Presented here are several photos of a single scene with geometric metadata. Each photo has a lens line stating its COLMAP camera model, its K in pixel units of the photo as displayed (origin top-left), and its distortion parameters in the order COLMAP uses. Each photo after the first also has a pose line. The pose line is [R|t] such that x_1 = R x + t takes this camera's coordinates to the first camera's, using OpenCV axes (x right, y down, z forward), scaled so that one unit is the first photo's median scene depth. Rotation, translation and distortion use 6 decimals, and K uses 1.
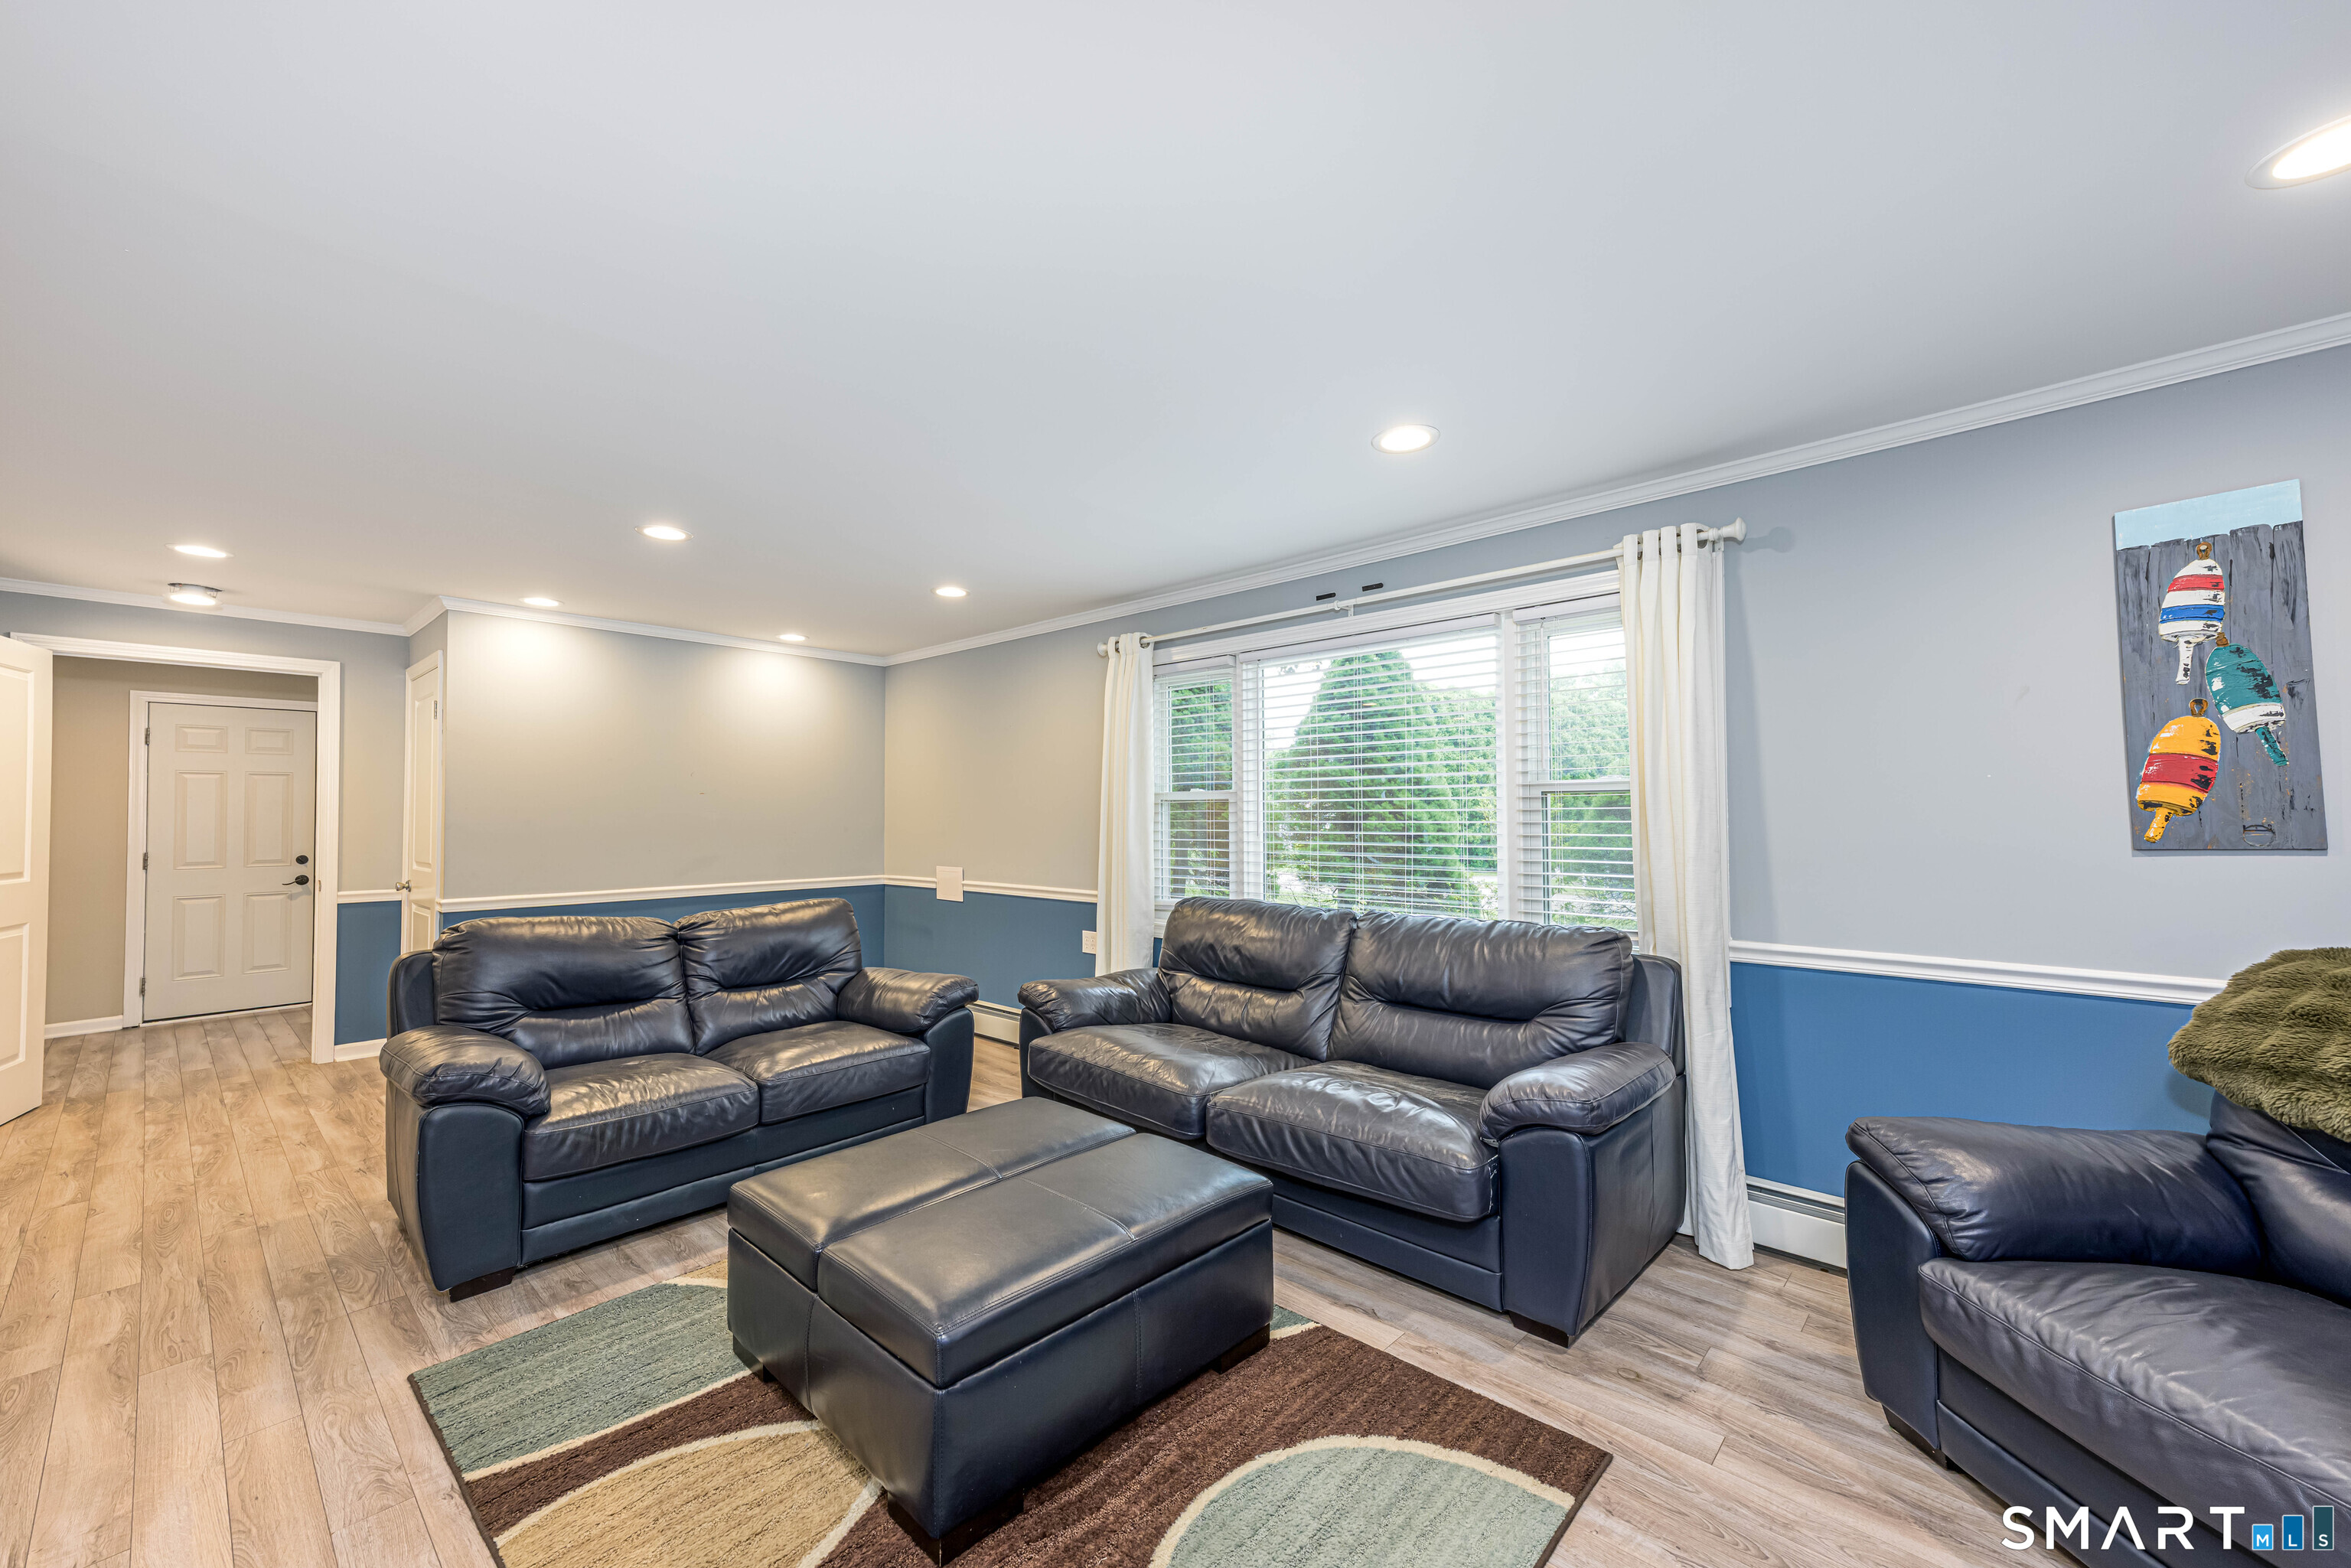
lens RADIAL K [[919.2, 0, 1166.5], [0, 919.2, 802.8], [0, 0, 1]] dist [0.022313, 0.001007]
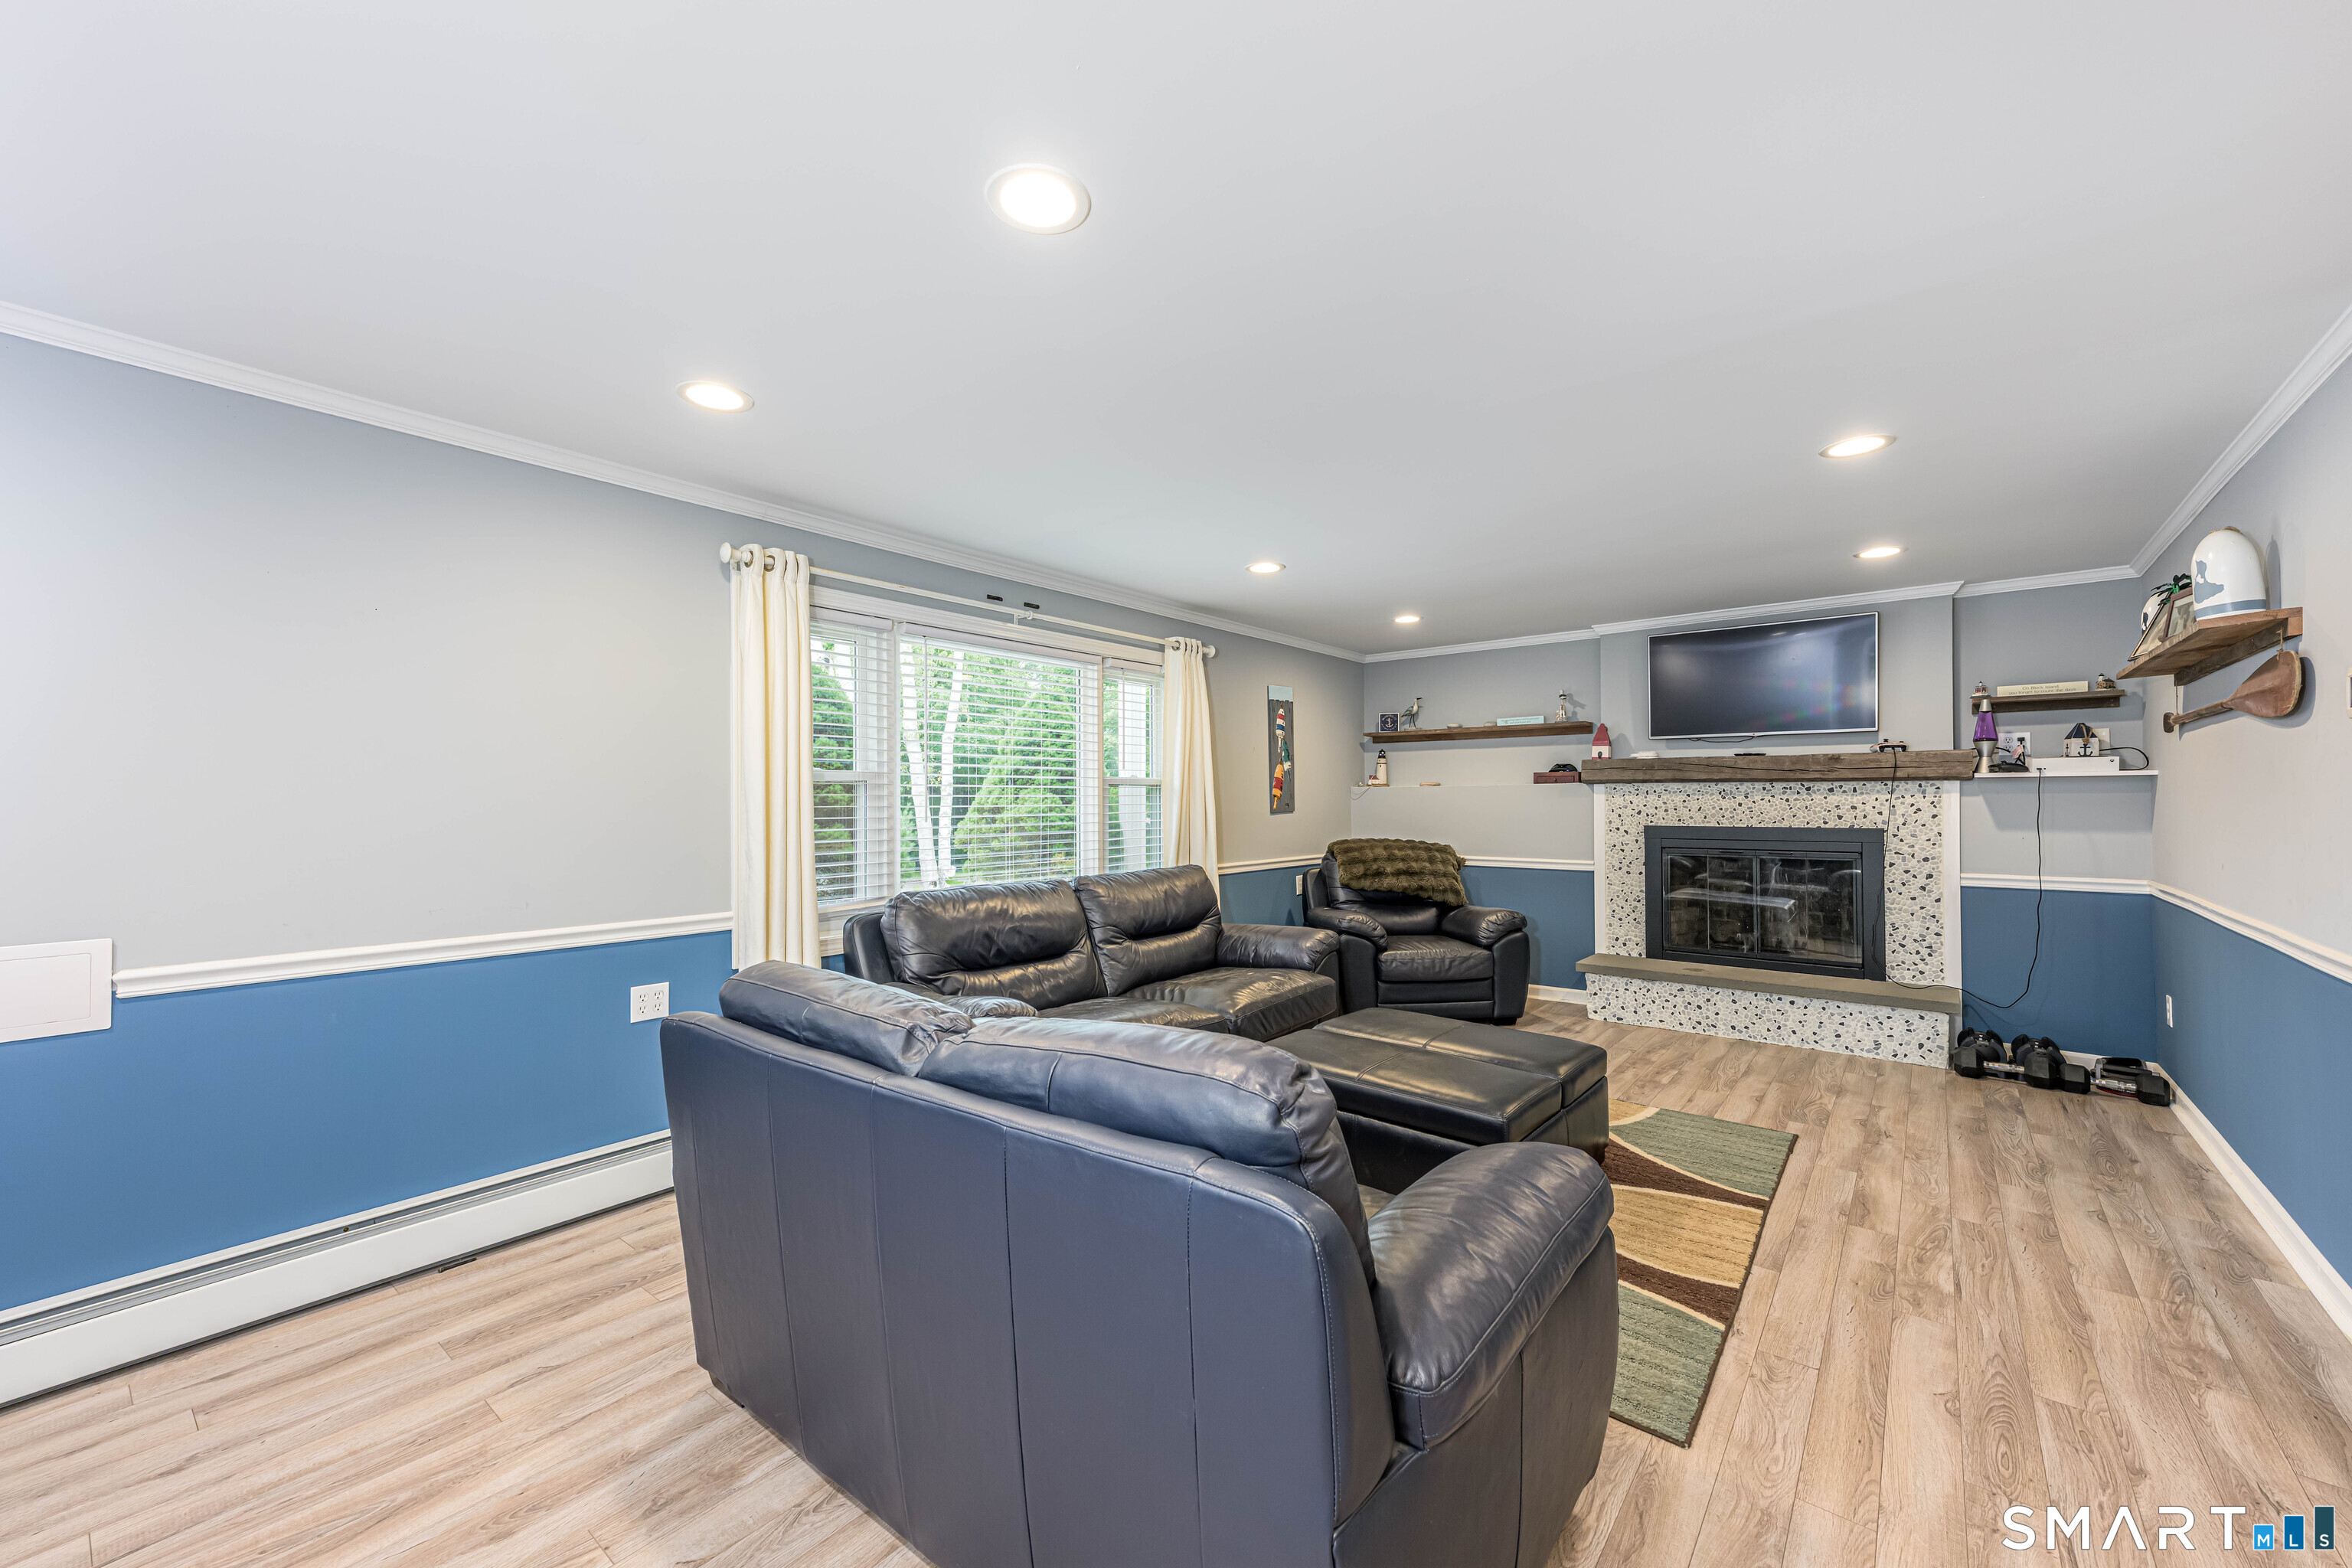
lens RADIAL K [[919.6, 0, 1158.0], [0, 919.6, 794.3], [0, 0, 1]] dist [0.022313, 0.001007]
pose [[-0.052045, 0.007582, 0.998616, -1.567548], [-0.013195, 0.999879, -0.008279, 0.023115], [-0.998558, -0.013607, -0.051939, 1.467351]]
